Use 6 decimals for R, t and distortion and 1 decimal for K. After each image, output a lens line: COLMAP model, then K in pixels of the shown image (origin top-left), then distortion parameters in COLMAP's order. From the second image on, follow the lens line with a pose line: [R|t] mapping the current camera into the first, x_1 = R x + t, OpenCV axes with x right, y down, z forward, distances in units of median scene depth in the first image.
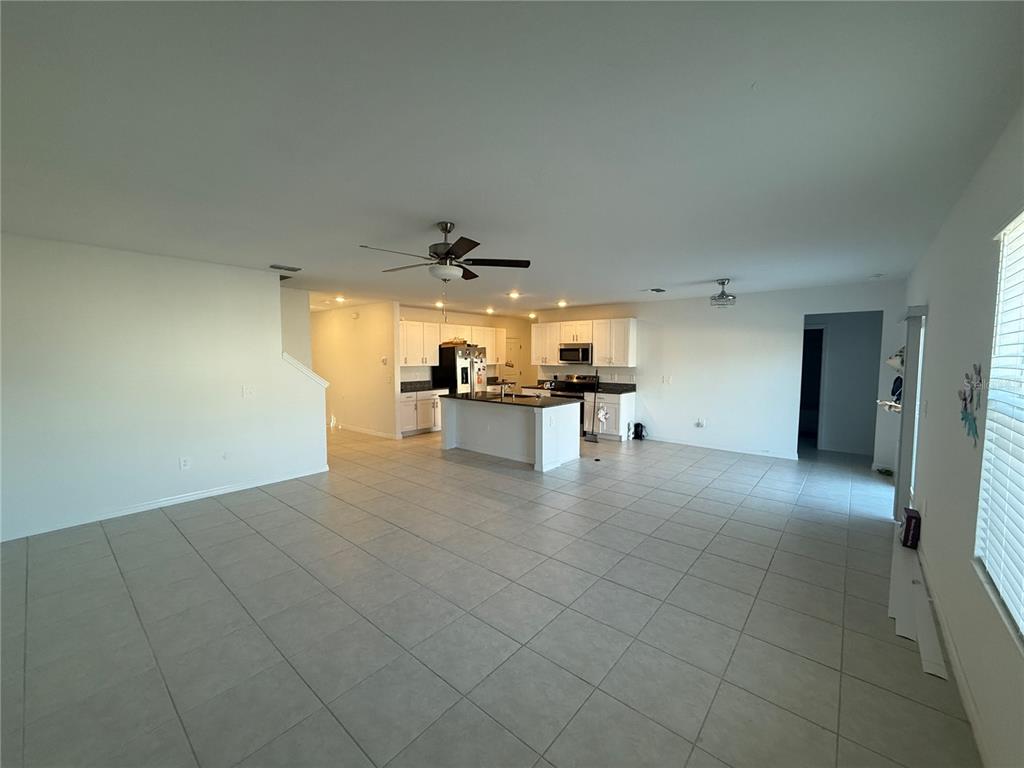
lens RADIAL K [[409.5, 0, 510.5], [0, 409.5, 383.7], [0, 0, 1]] dist [0.004672, -0.000149]
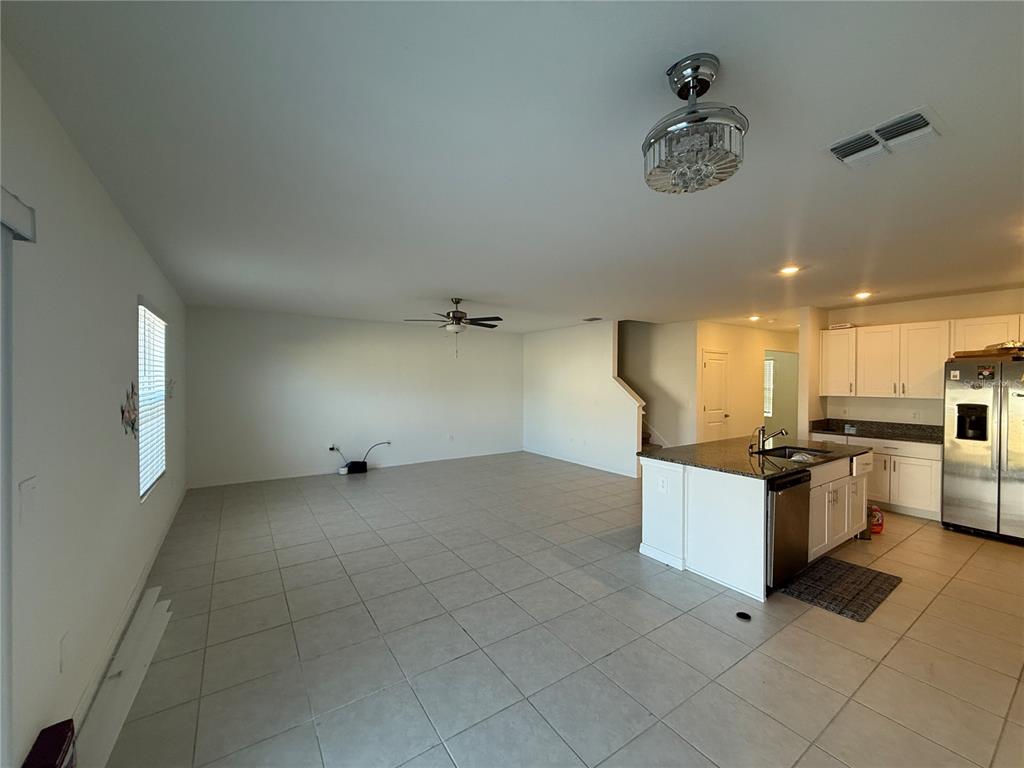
lens RADIAL K [[409.5, 0, 512.6], [0, 409.5, 383.1], [0, 0, 1]] dist [0.004672, -0.000149]
pose [[-0.274428, 0.003992, -0.961599, 1.021592], [-0.069575, 0.997288, 0.023996, -0.080754], [0.959087, 0.073488, -0.273406, 1.261880]]
